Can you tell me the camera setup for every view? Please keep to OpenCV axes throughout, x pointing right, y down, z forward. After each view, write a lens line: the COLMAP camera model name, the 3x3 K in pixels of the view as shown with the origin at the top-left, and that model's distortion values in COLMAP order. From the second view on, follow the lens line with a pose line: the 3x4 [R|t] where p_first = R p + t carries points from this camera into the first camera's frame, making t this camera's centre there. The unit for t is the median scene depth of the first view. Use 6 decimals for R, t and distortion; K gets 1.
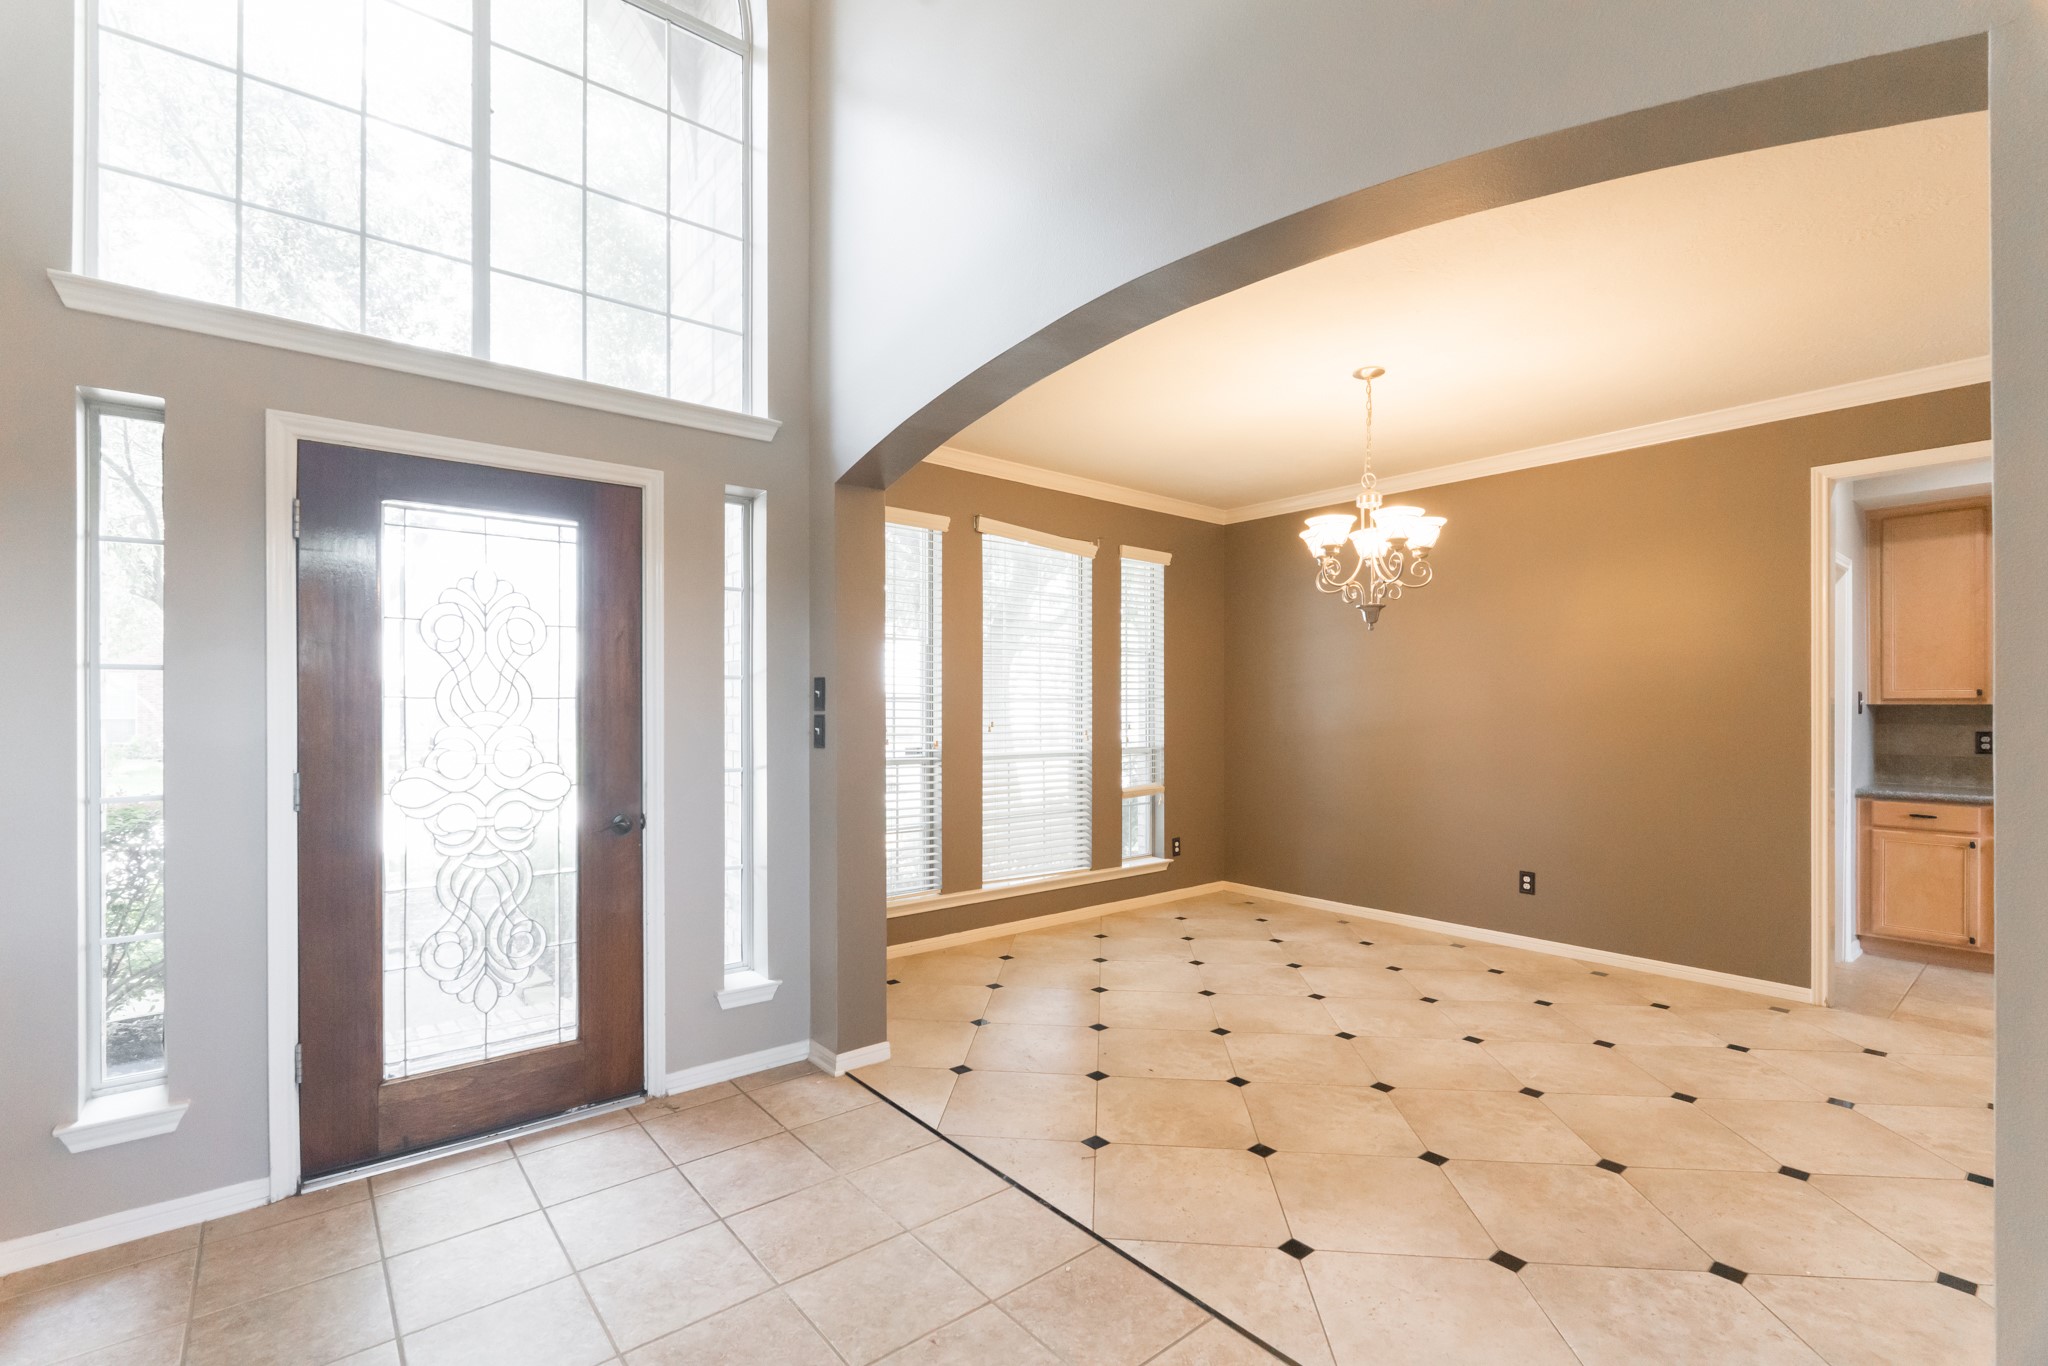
lens RADIAL K [[901.2, 0, 1020.0], [0, 901.2, 704.7], [0, 0, 1]] dist [-0.002009, 0.000242]
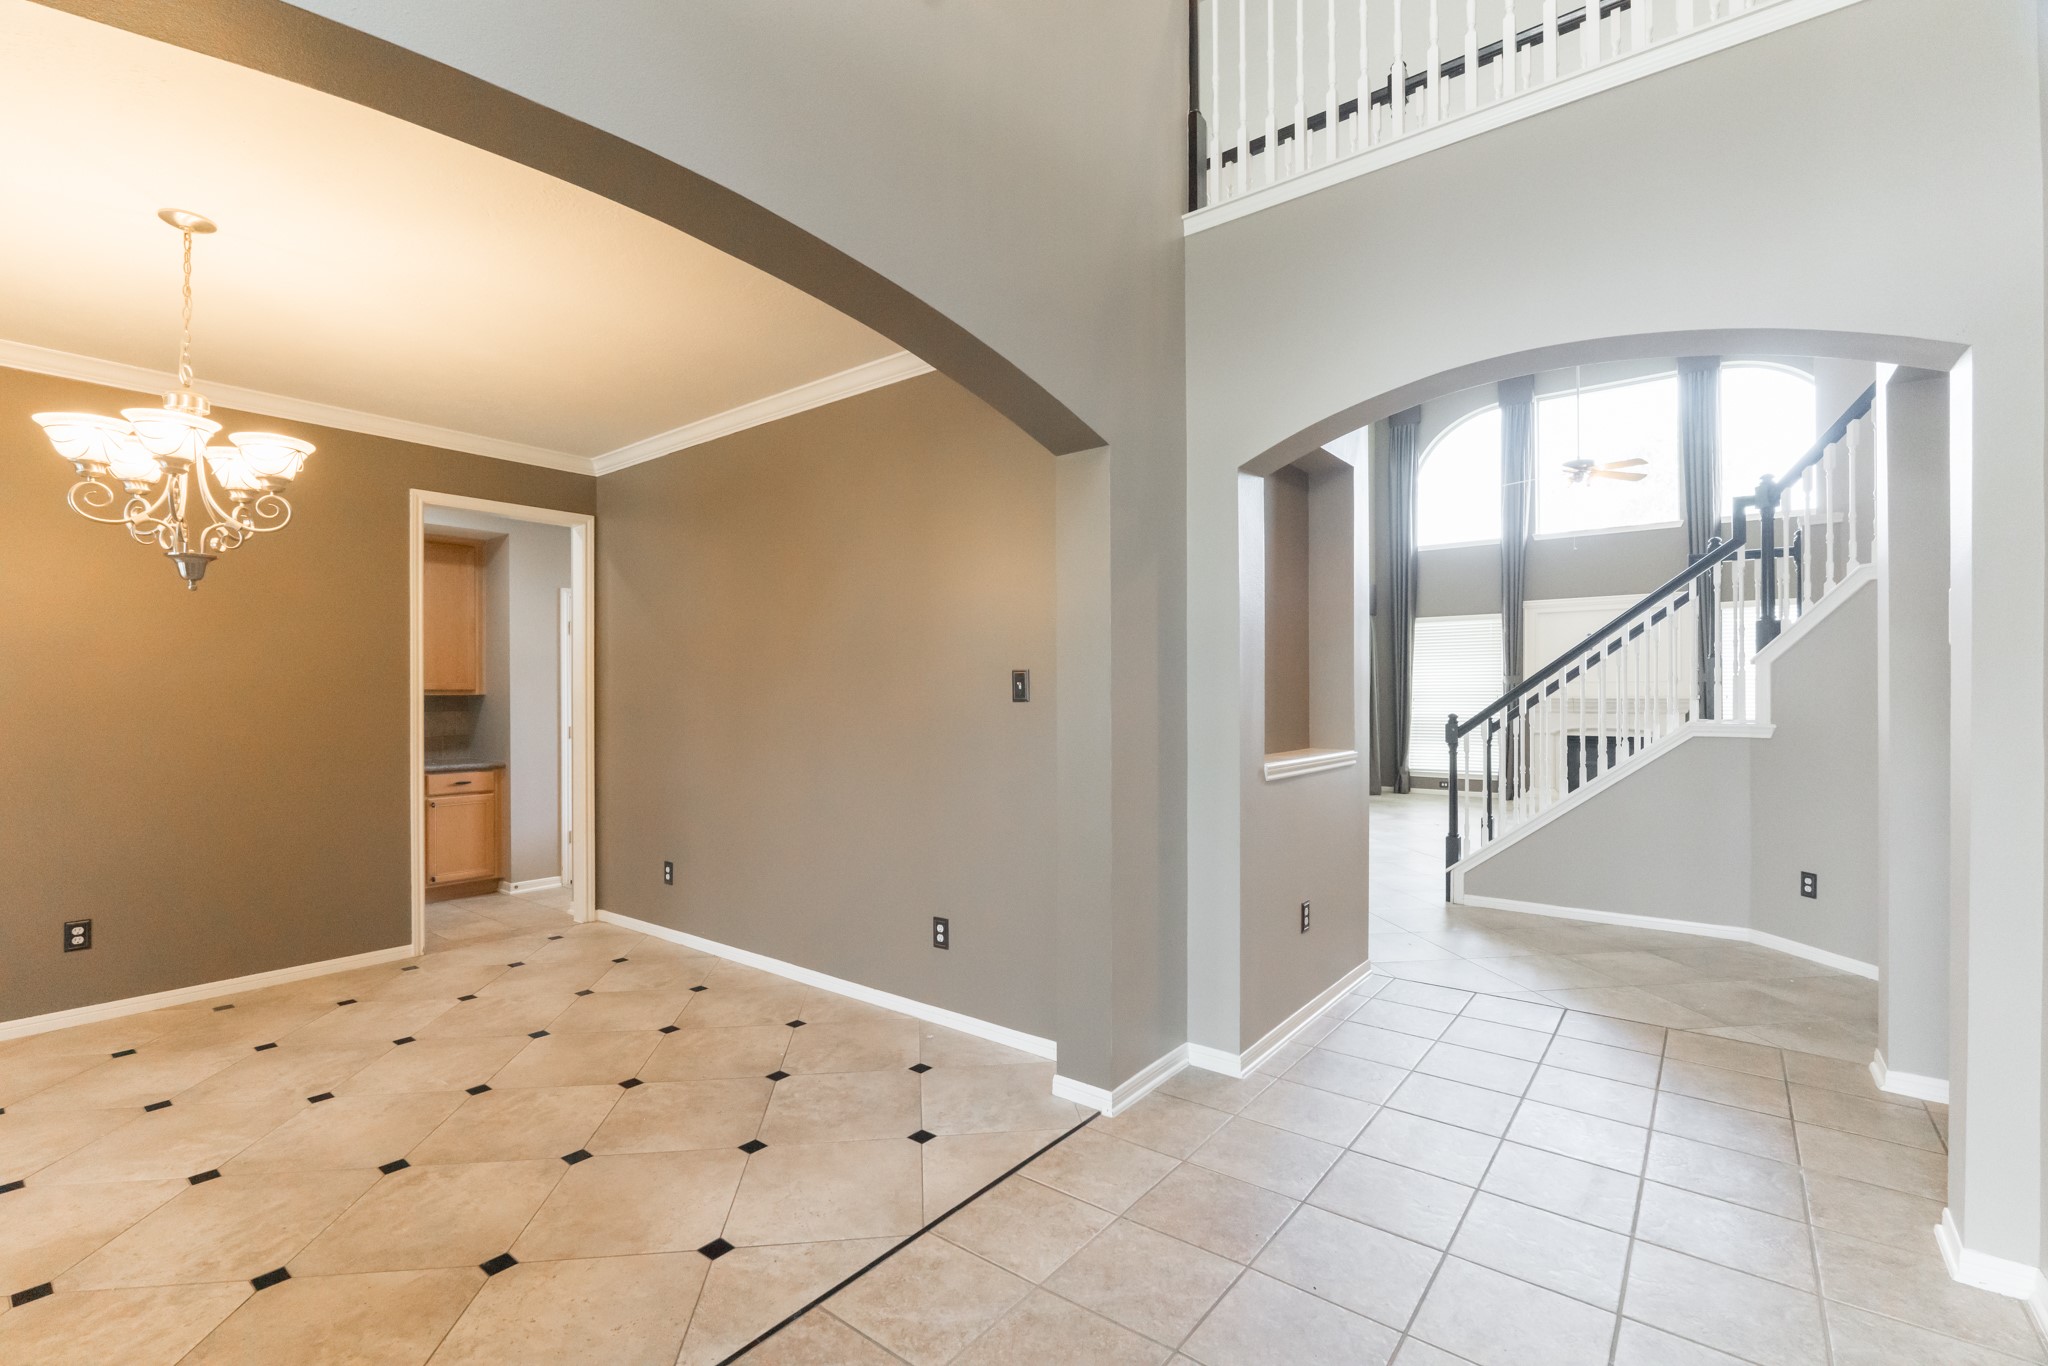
lens RADIAL K [[904.7, 0, 1016.5], [0, 904.7, 690.1], [0, 0, 1]] dist [-0.005315, 0.000773]
pose [[-0.203748, 0.003461, 0.979017, -0.338773], [0.003069, 0.999991, -0.002897, -0.000670], [-0.979019, 0.002414, -0.203757, 0.409468]]
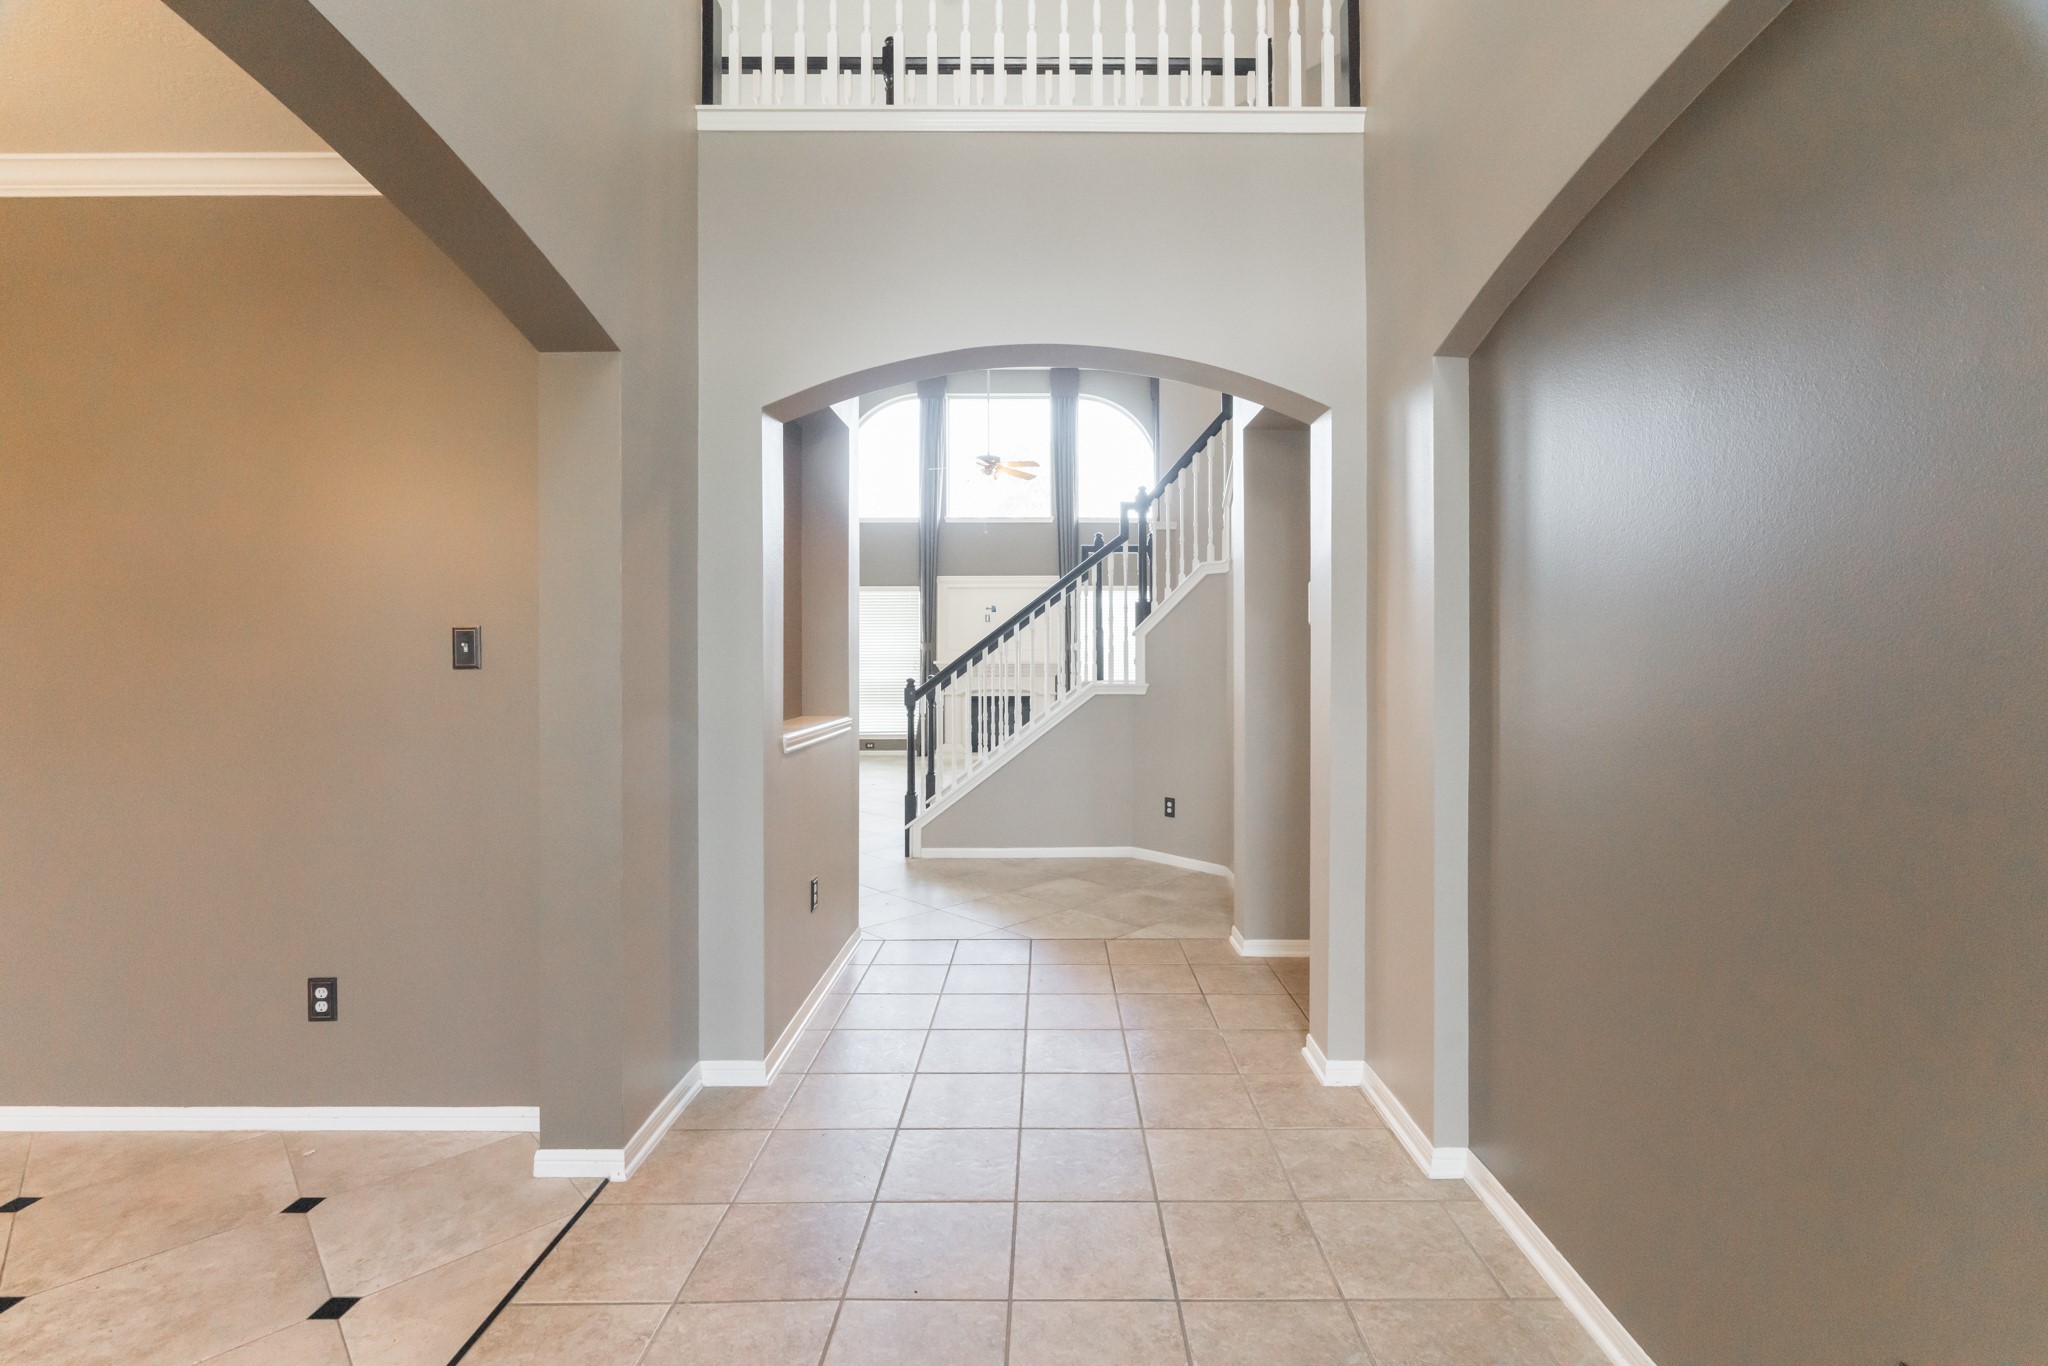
lens RADIAL K [[913.2, 0, 1053.2], [0, 913.2, 654.9], [0, 0, 1]] dist [-0.006034, 0.000753]
pose [[-0.772038, 0.002426, 0.635572, -0.253670], [0.000990, 0.999996, -0.002616, -0.000071], [-0.635576, -0.001391, -0.772037, 0.458223]]
